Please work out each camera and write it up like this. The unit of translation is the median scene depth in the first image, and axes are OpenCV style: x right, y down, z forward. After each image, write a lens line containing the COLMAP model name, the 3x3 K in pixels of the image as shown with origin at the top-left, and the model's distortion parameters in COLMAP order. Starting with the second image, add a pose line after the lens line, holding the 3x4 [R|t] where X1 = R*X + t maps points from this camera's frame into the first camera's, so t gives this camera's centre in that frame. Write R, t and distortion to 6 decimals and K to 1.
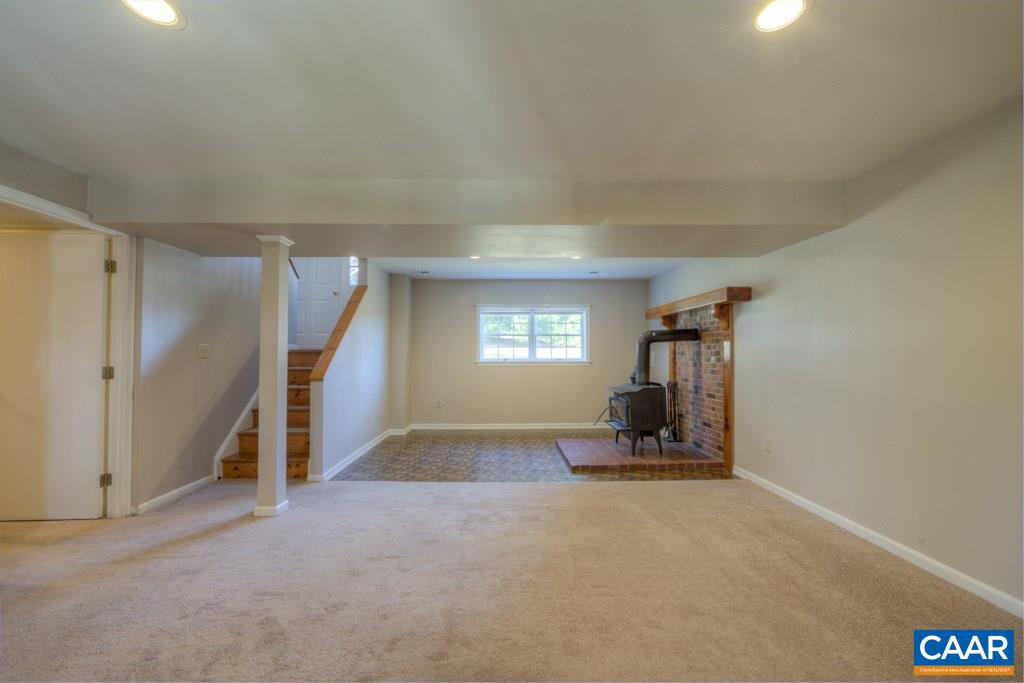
lens RADIAL K [[401.9, 0, 509.8], [0, 401.9, 344.8], [0, 0, 1]] dist [-0.010008, 0.000289]
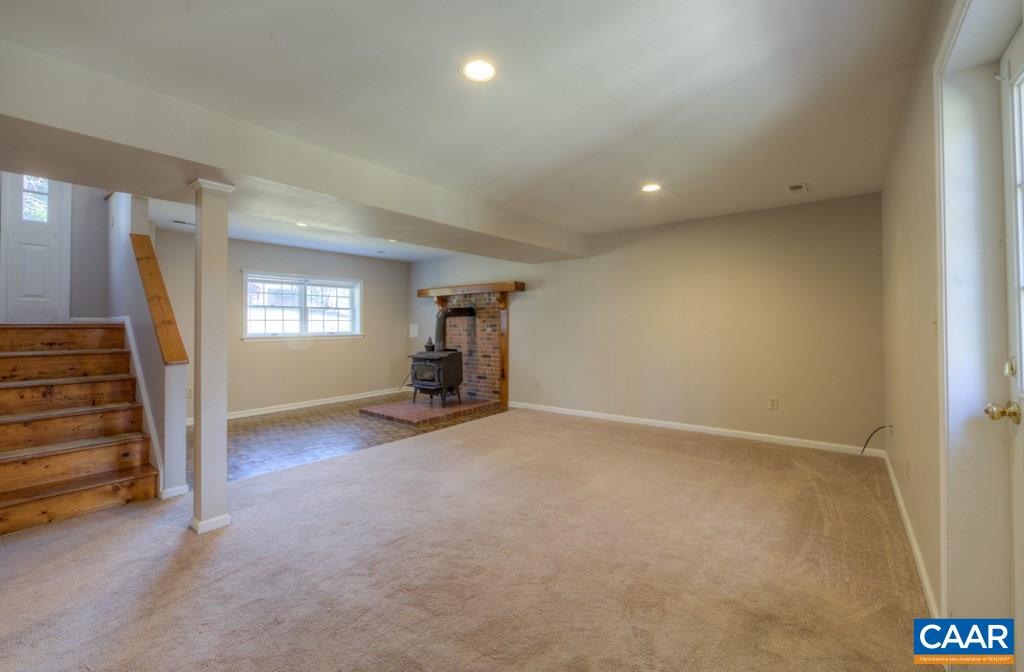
lens RADIAL K [[426.7, 0, 507.2], [0, 426.7, 319.1], [0, 0, 1]] dist [-0.000842, 0.000138]
pose [[0.640363, 0.006591, 0.768045, -0.574283], [-0.008726, 0.999961, -0.001307, -0.000661], [-0.768023, -0.005865, 0.640395, -0.003684]]
